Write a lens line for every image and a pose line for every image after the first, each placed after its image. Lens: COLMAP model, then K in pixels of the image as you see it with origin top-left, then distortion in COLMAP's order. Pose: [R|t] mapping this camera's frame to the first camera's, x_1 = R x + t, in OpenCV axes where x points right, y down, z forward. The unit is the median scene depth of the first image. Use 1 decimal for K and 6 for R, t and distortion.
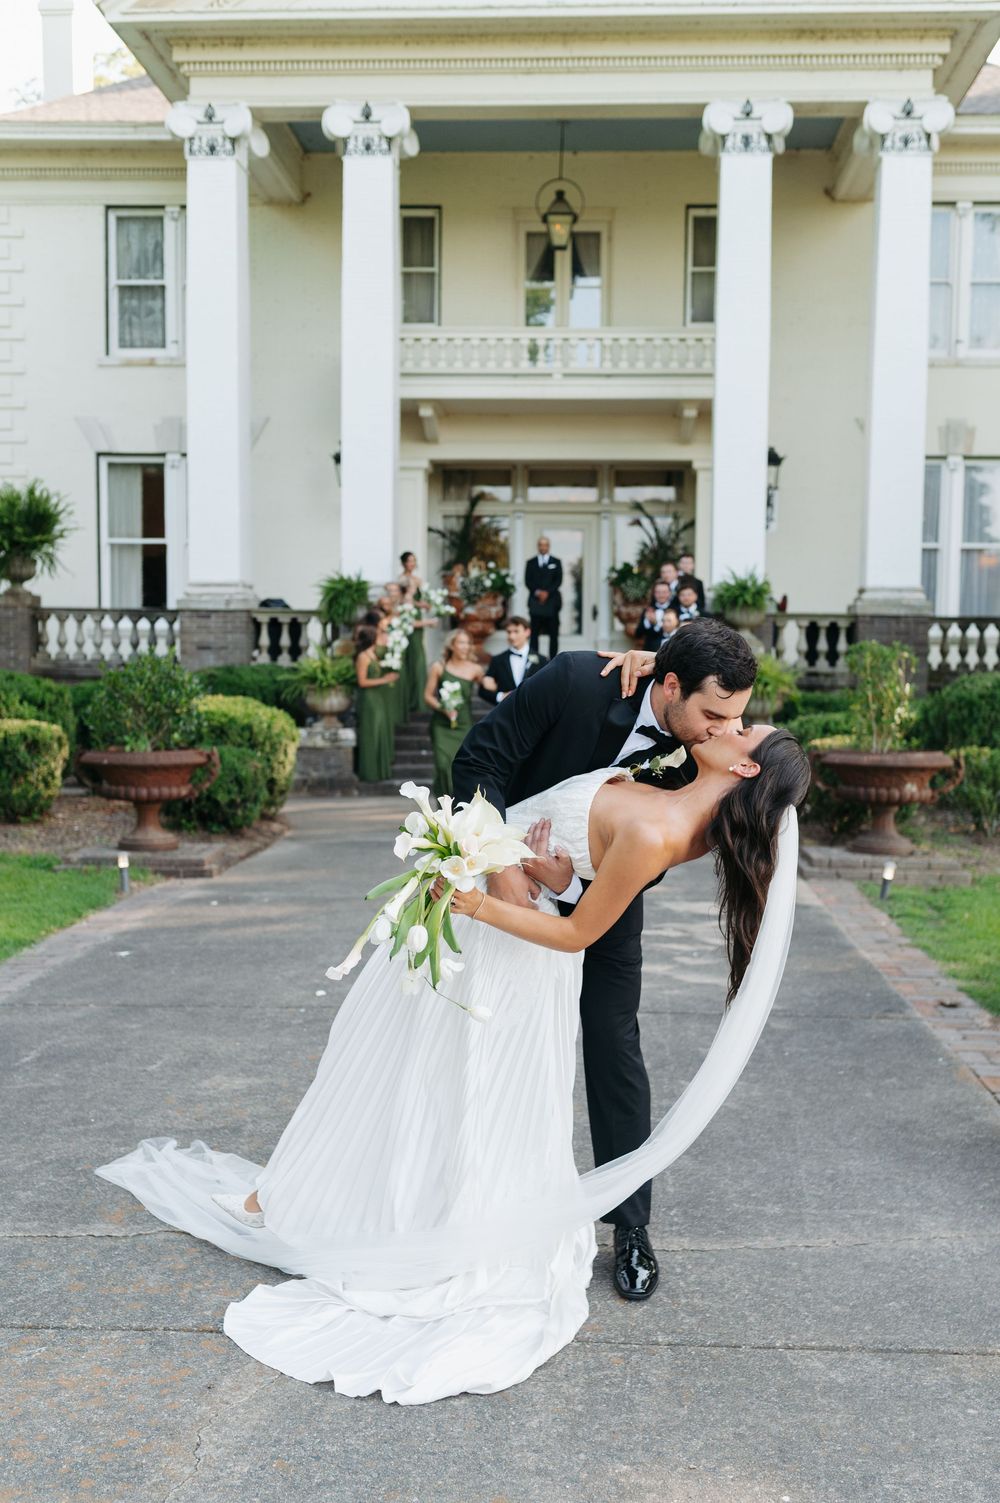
lens RADIAL K [[1365.8, 0, 533.8], [0, 1365.8, 794.2], [0, 0, 1]] dist [-0.014828, 0.000000]
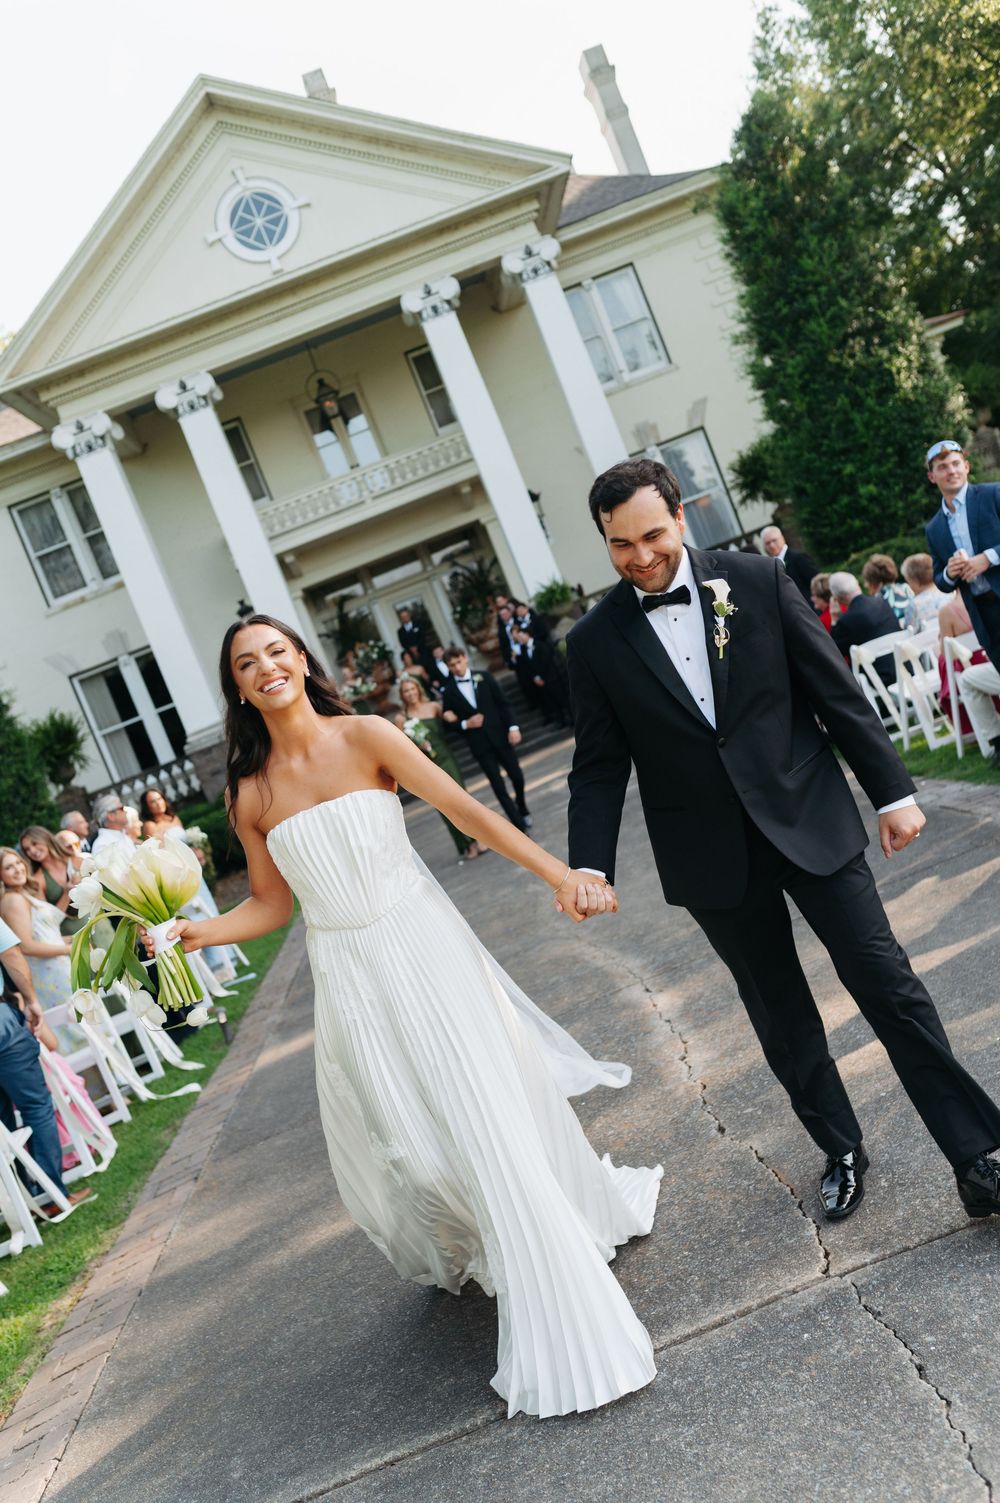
lens RADIAL K [[1365.8, 0, 468.2], [0, 1365.8, 761.3], [0, 0, 1]] dist [-0.014828, 0.000000]
pose [[0.921706, -0.383251, 0.059796, -0.075355], [0.385821, 0.921729, -0.039468, 0.035054], [-0.039989, 0.059448, 0.997430, -0.387769]]
